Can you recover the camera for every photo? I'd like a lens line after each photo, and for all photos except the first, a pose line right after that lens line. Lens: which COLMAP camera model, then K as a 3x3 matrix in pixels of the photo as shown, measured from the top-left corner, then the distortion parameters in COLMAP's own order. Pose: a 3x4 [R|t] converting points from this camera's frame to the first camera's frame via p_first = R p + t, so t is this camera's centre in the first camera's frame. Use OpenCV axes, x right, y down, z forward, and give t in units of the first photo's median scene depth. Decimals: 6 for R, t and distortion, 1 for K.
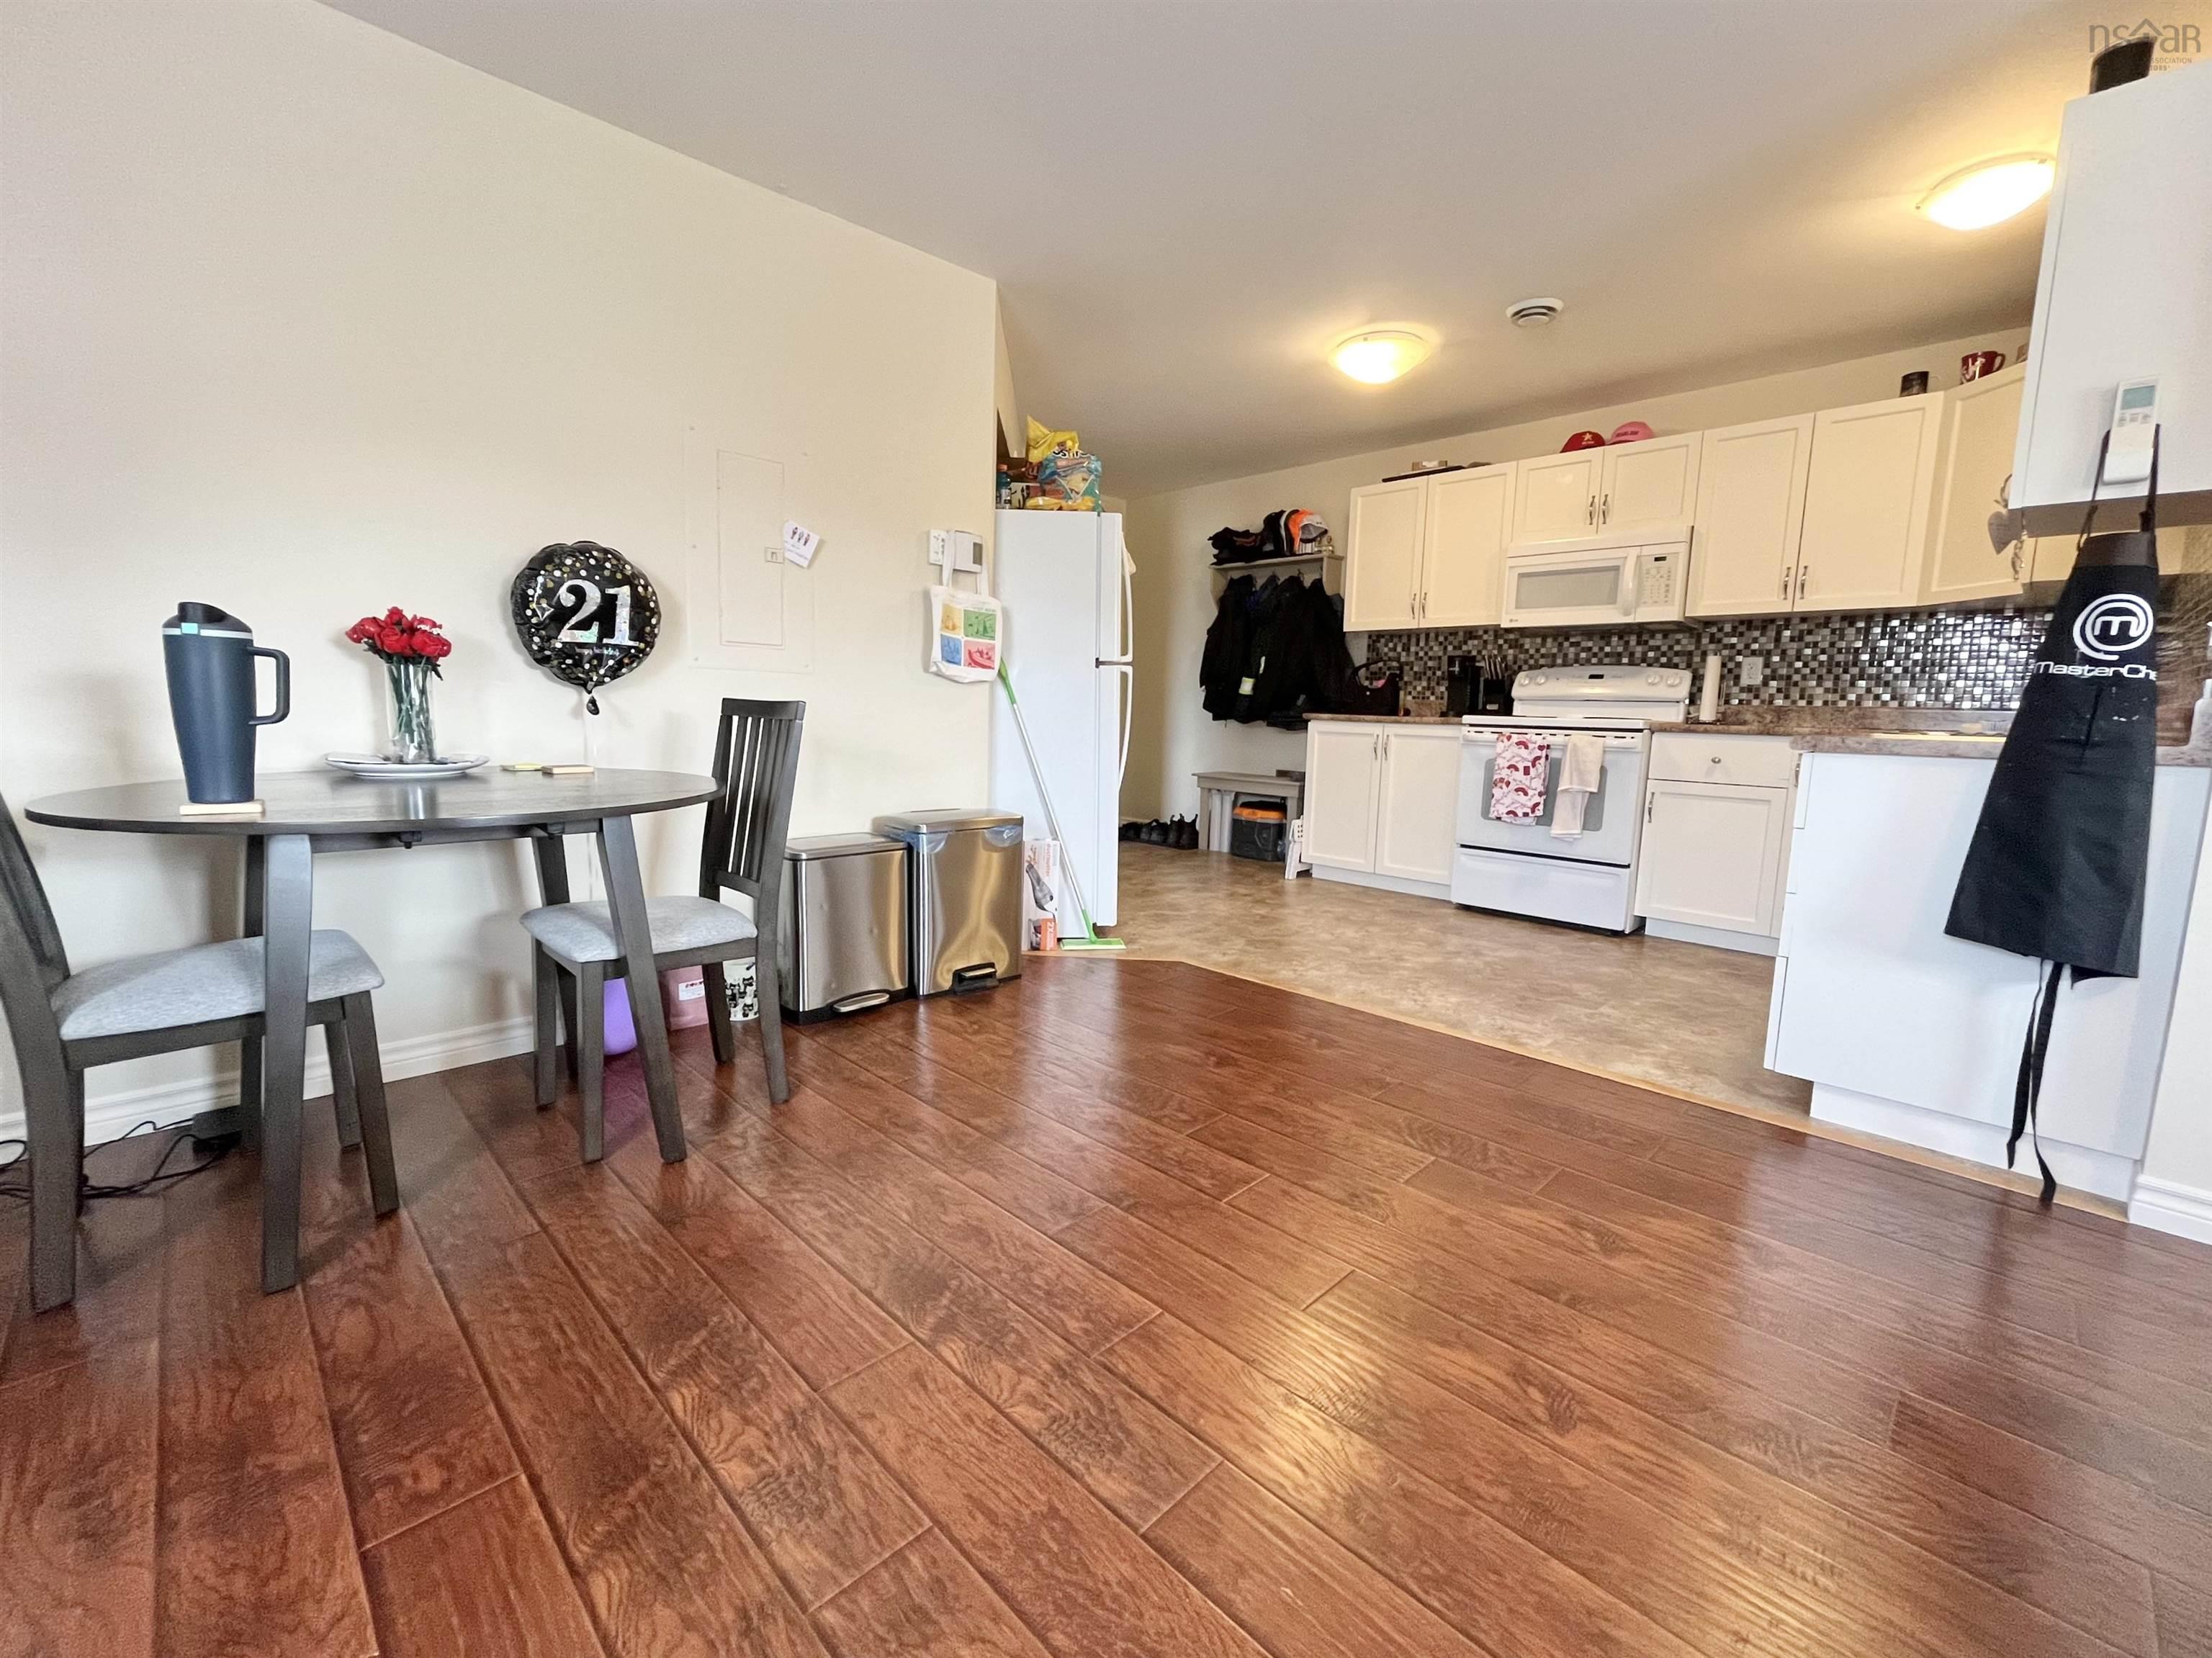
lens RADIAL K [[940.3, 0, 1106.0], [0, 940.3, 829.0], [0, 0, 1]] dist [-0.002588, -0.000083]
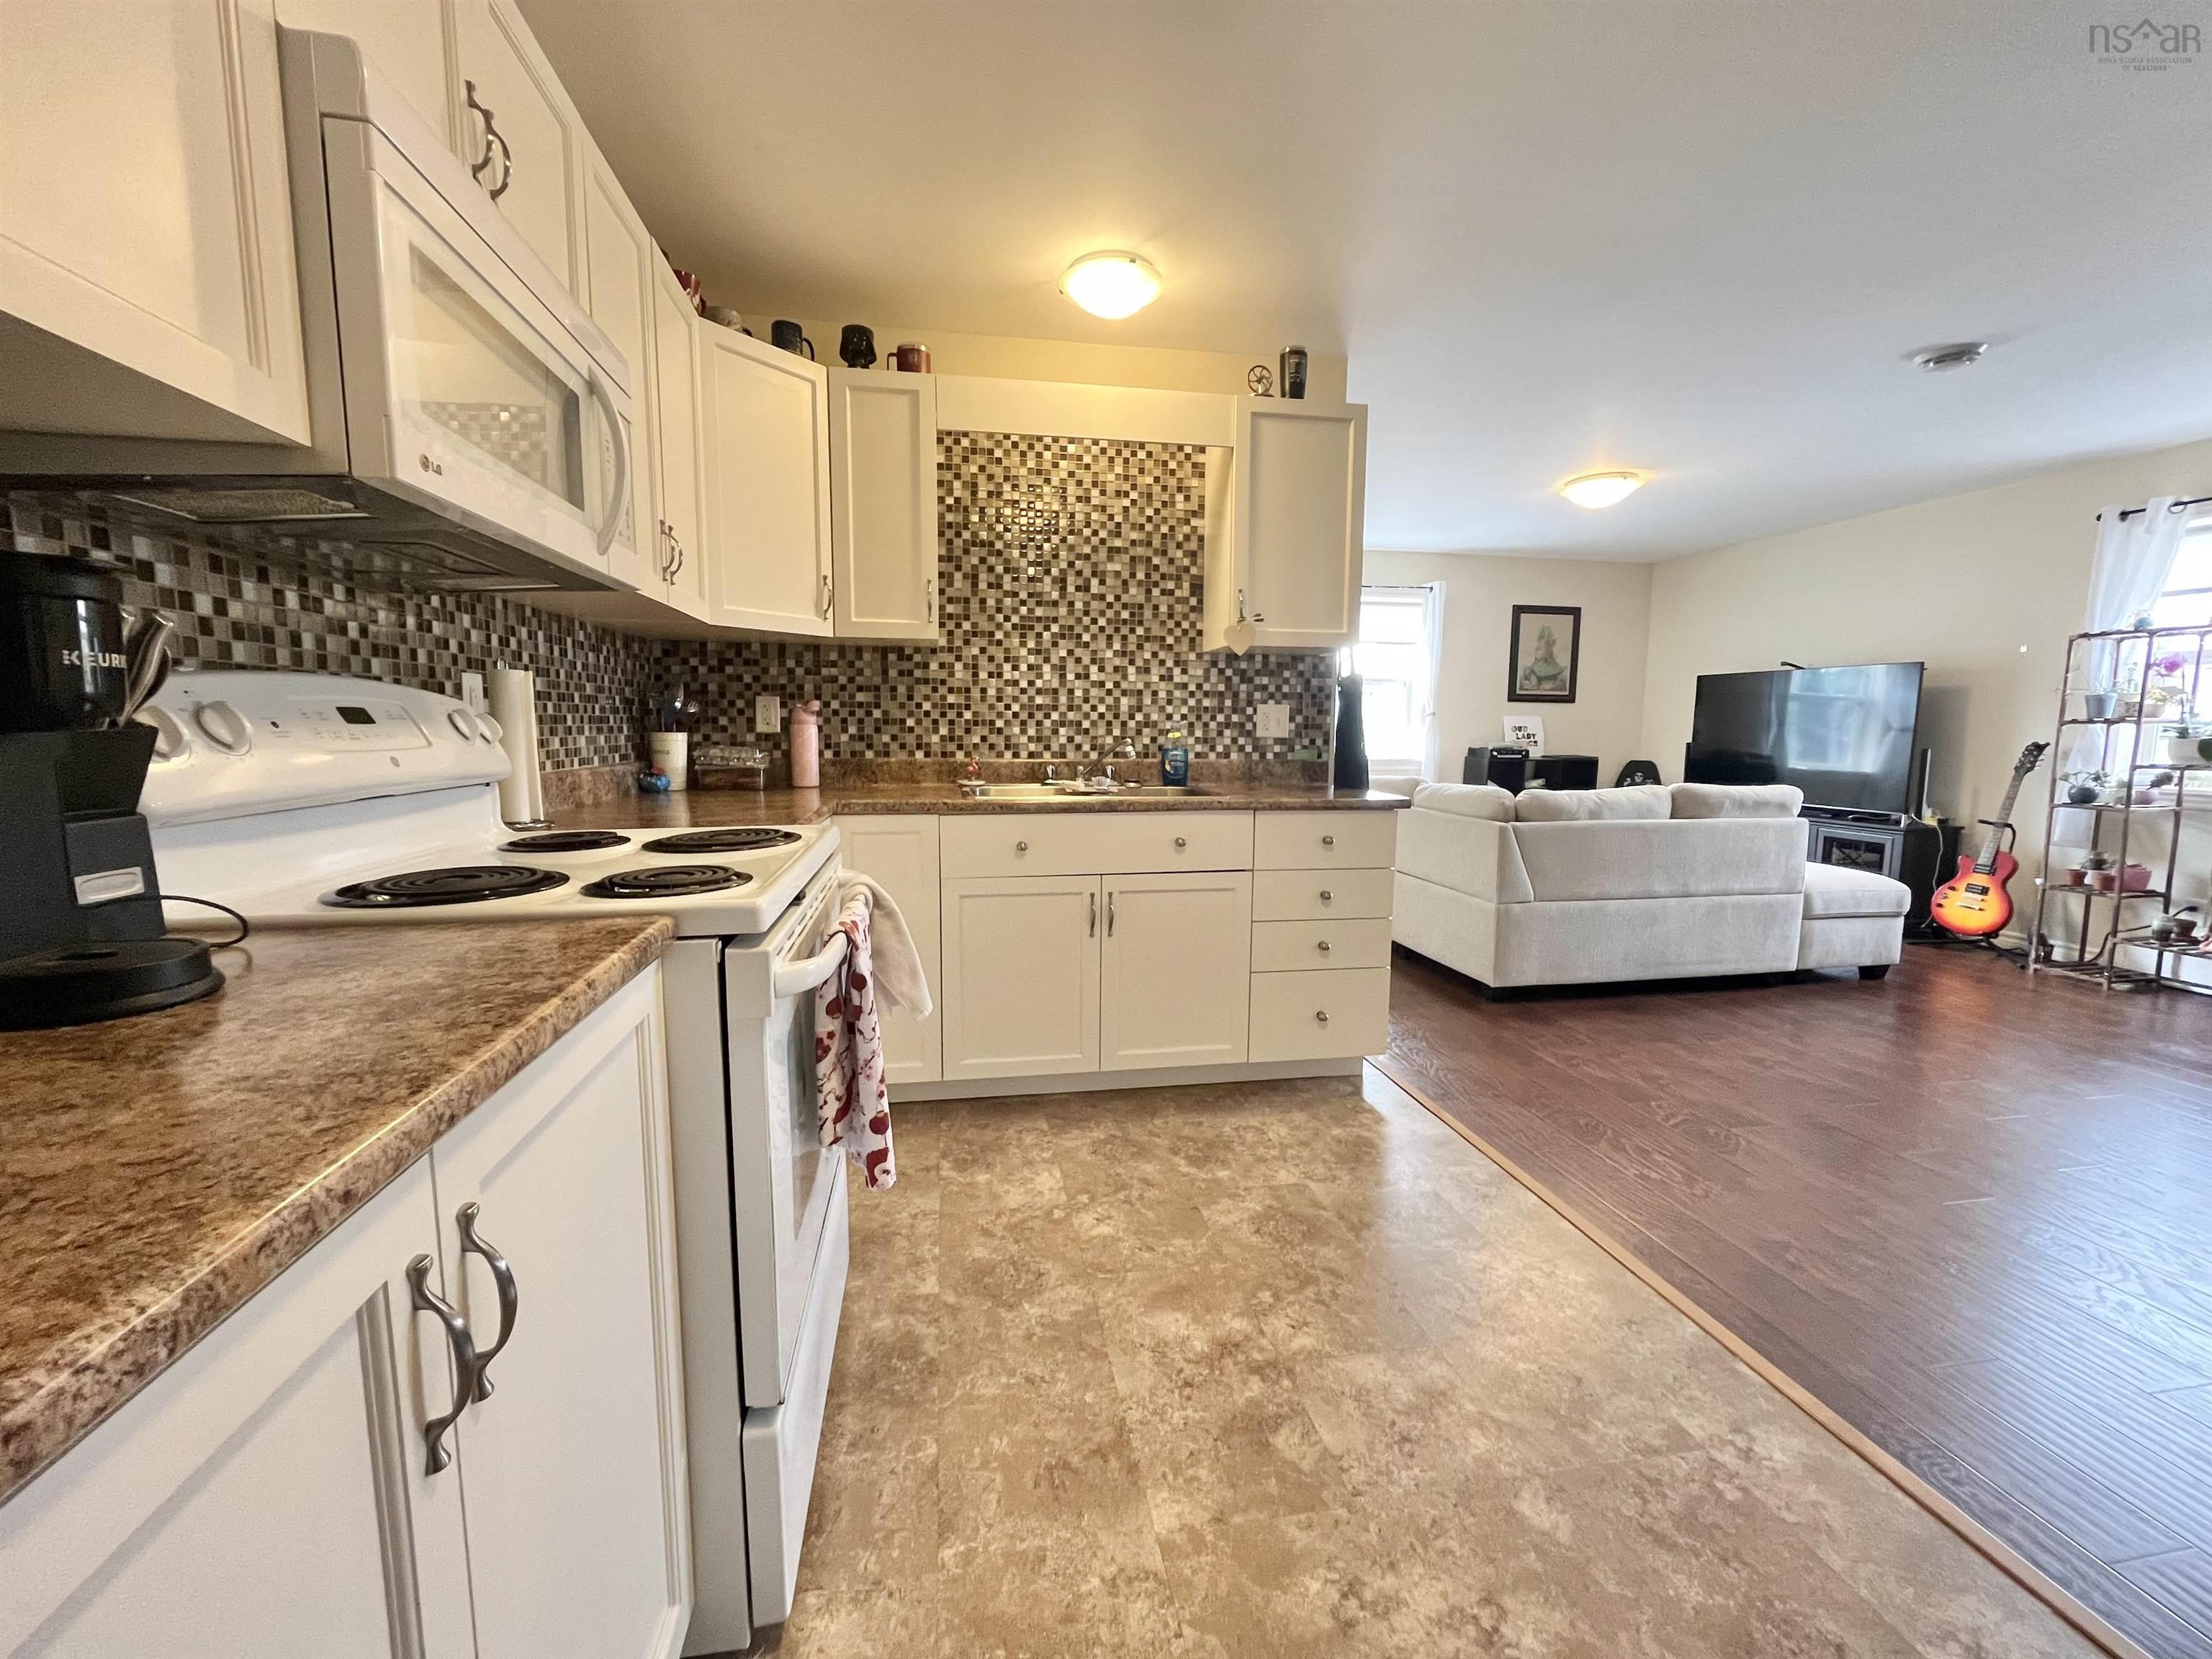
lens RADIAL K [[940.4, 0, 1106.0], [0, 940.4, 829.5], [0, 0, 1]] dist [-0.002588, -0.000083]
pose [[-0.818747, -0.061259, 0.570878, 0.192259], [0.089666, 0.968450, 0.232519, -0.191297], [-0.567110, 0.241562, -0.787422, 1.217797]]
